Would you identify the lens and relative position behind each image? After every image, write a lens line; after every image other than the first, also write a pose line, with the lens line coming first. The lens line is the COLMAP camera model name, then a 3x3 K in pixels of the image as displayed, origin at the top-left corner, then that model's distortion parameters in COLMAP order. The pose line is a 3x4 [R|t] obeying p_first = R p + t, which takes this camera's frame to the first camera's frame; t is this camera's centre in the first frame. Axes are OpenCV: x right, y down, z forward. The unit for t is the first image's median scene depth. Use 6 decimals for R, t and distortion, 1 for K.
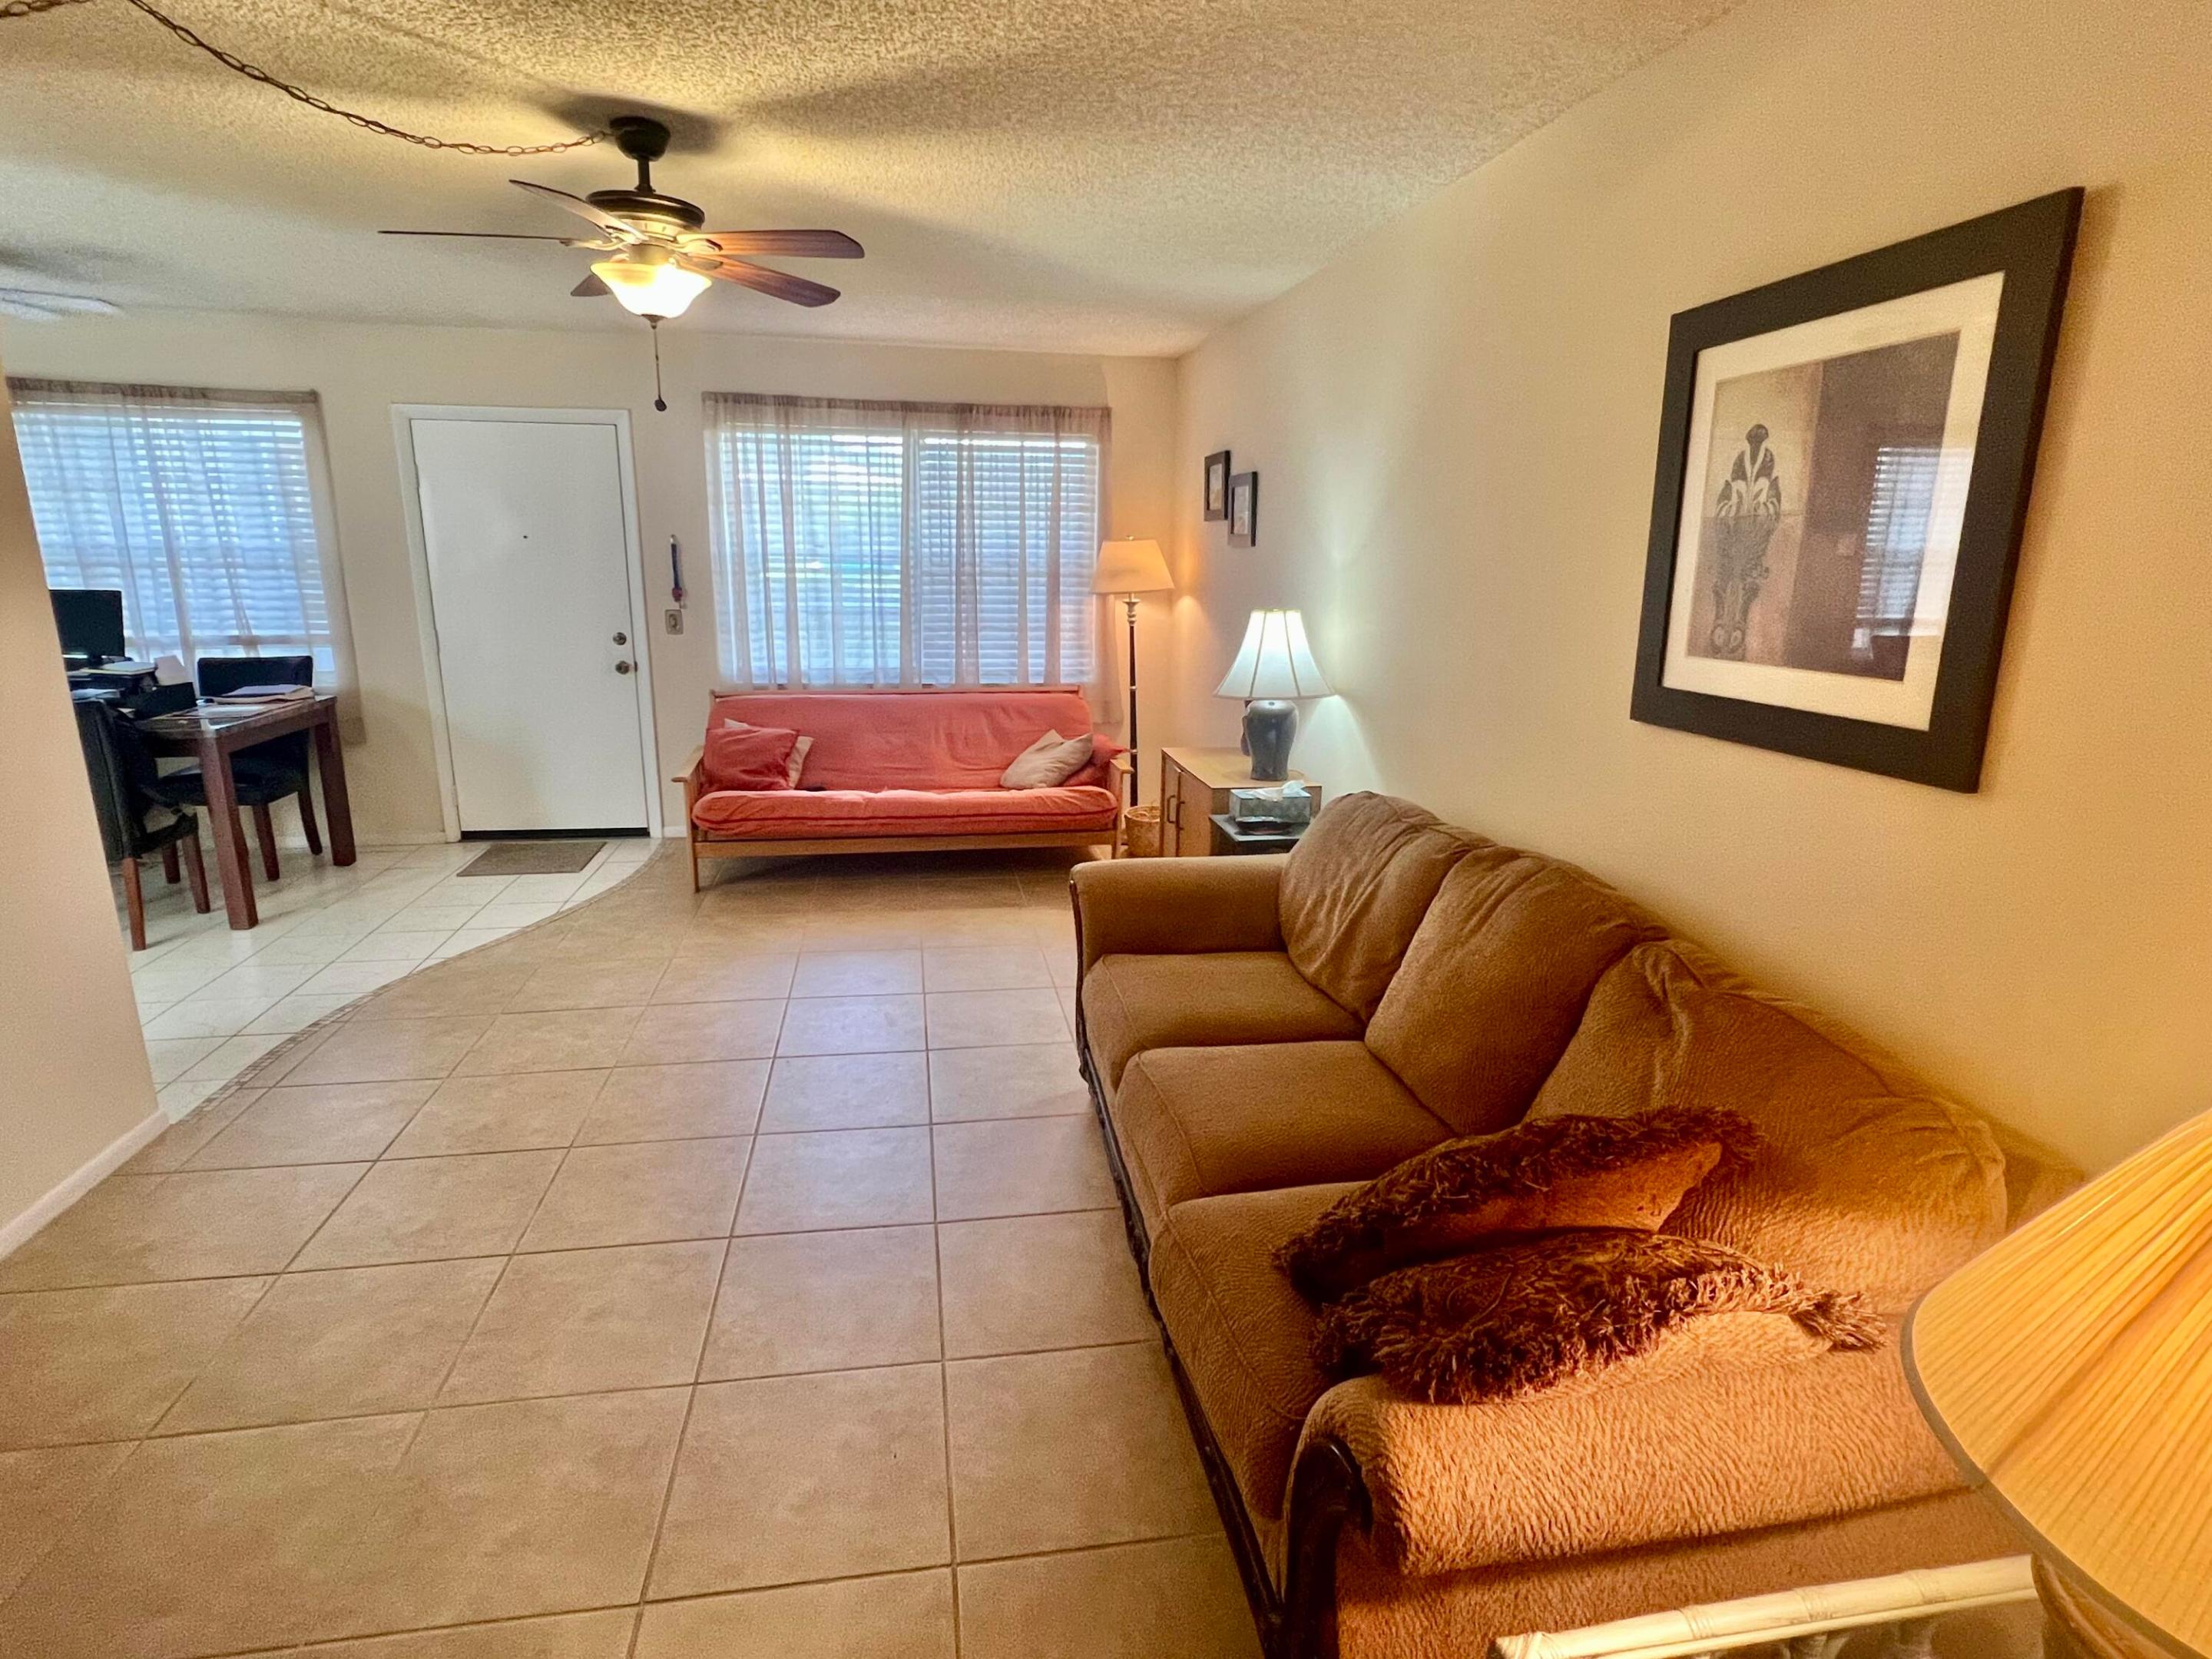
lens RADIAL K [[1131.2, 0, 1091.5], [0, 1131.2, 822.5], [0, 0, 1]] dist [-0.004636, 0.000361]
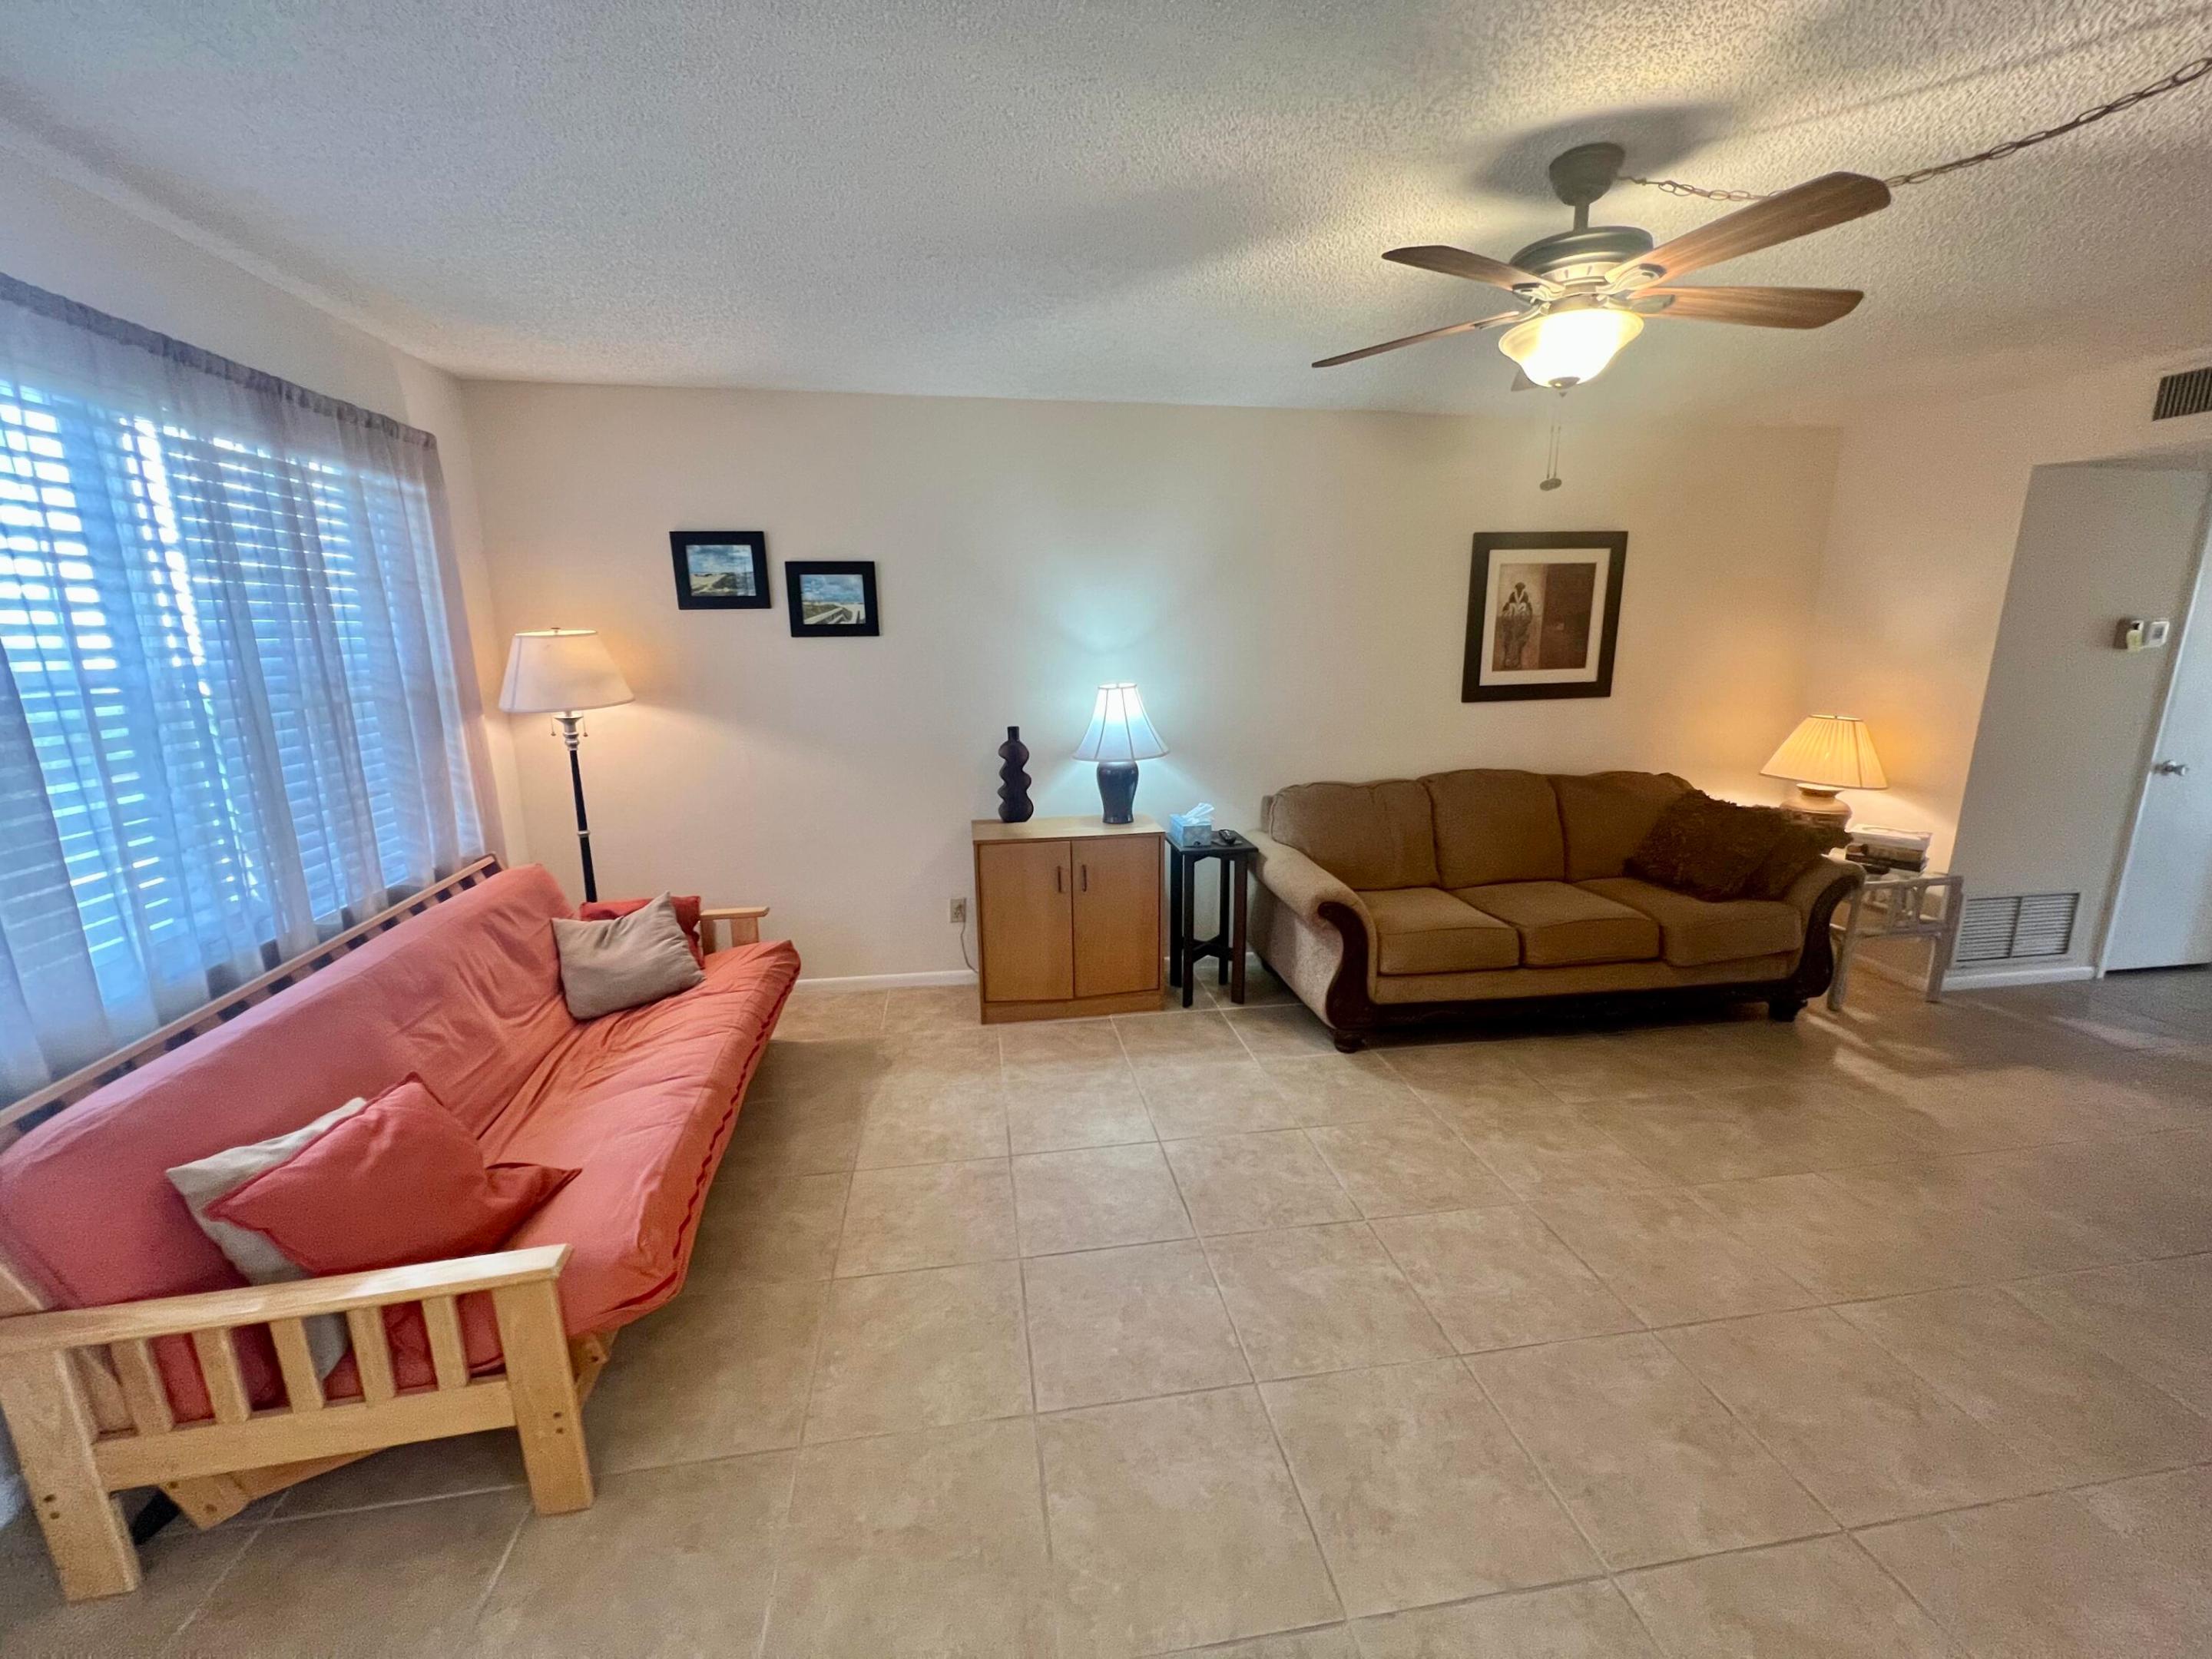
lens RADIAL K [[888.5, 0, 1096.3], [0, 888.5, 825.0], [0, 0, 1]] dist [-0.002822, 0.000988]
pose [[0.016028, -0.230463, 0.972949, -0.852934], [0.248031, 0.943576, 0.219419, -0.275926], [-0.968619, 0.237805, 0.072285, 1.037907]]
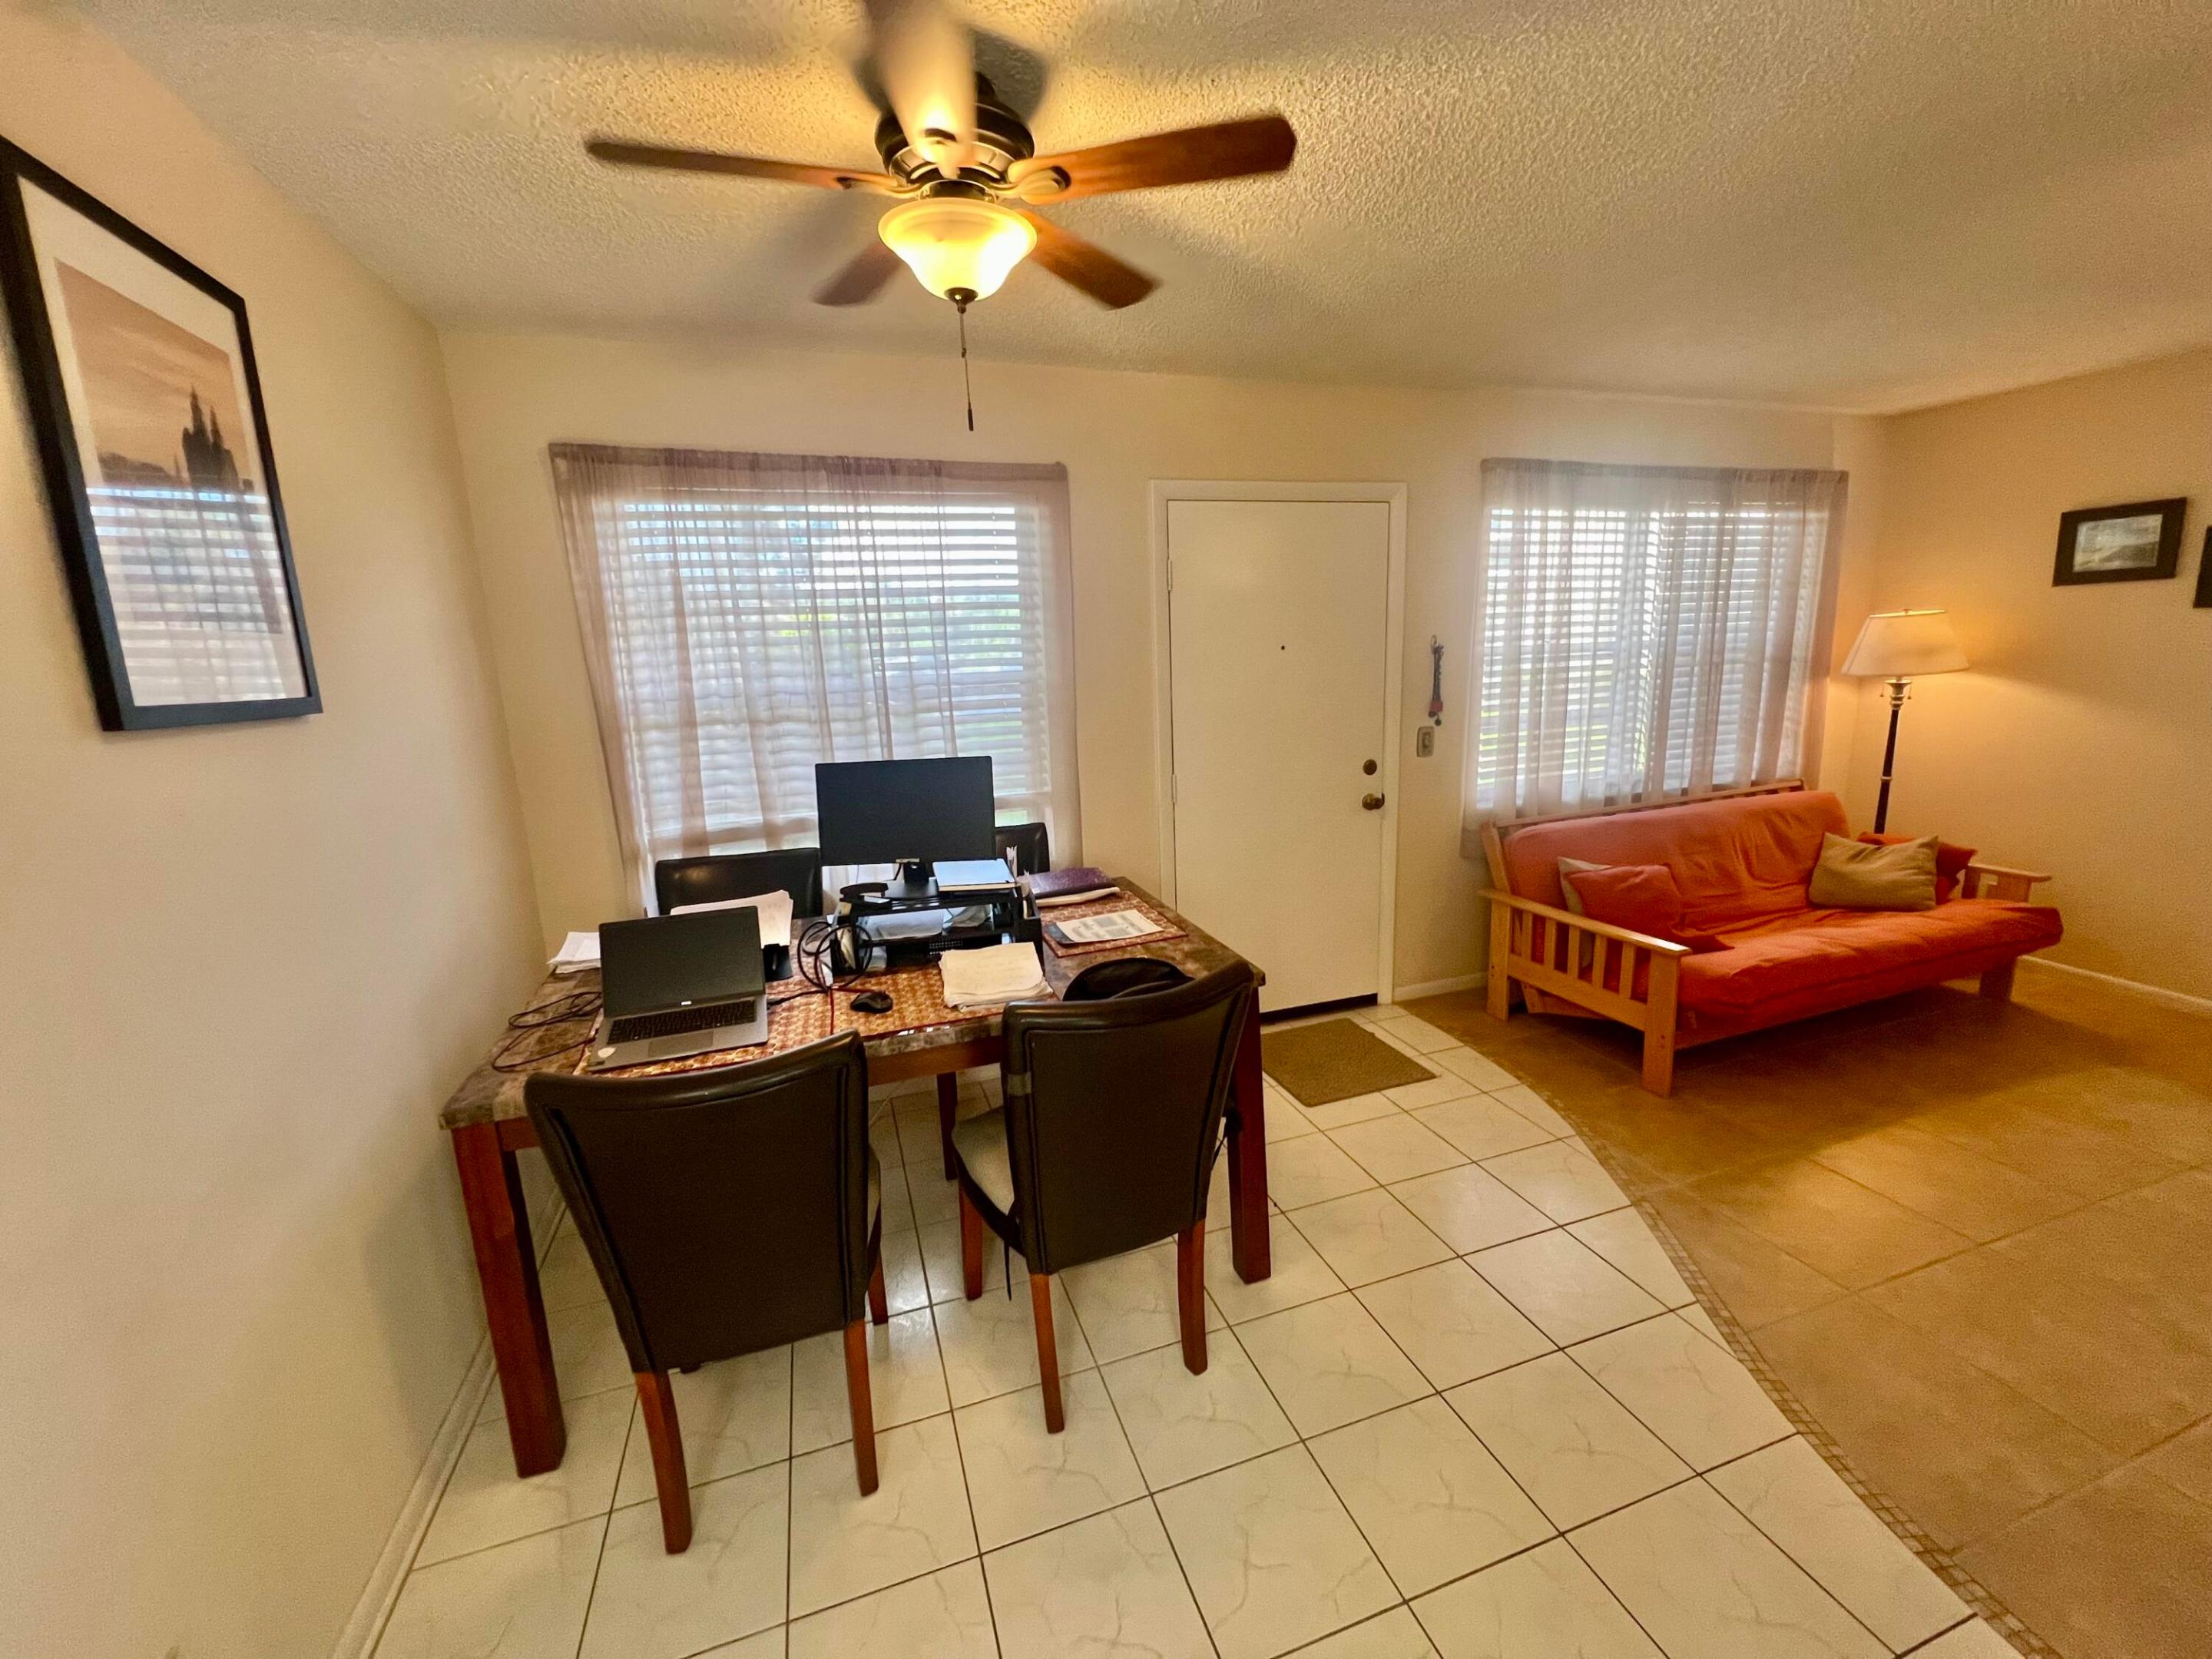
lens RADIAL K [[888.5, 0, 1105.8], [0, 888.5, 822.2], [0, 0, 1]] dist [-0.002822, 0.000988]
pose [[0.986582, -0.084318, 0.139812, -1.107958], [0.091035, 0.994947, -0.042355, -0.182618], [-0.135534, 0.054514, 0.989272, 0.639365]]
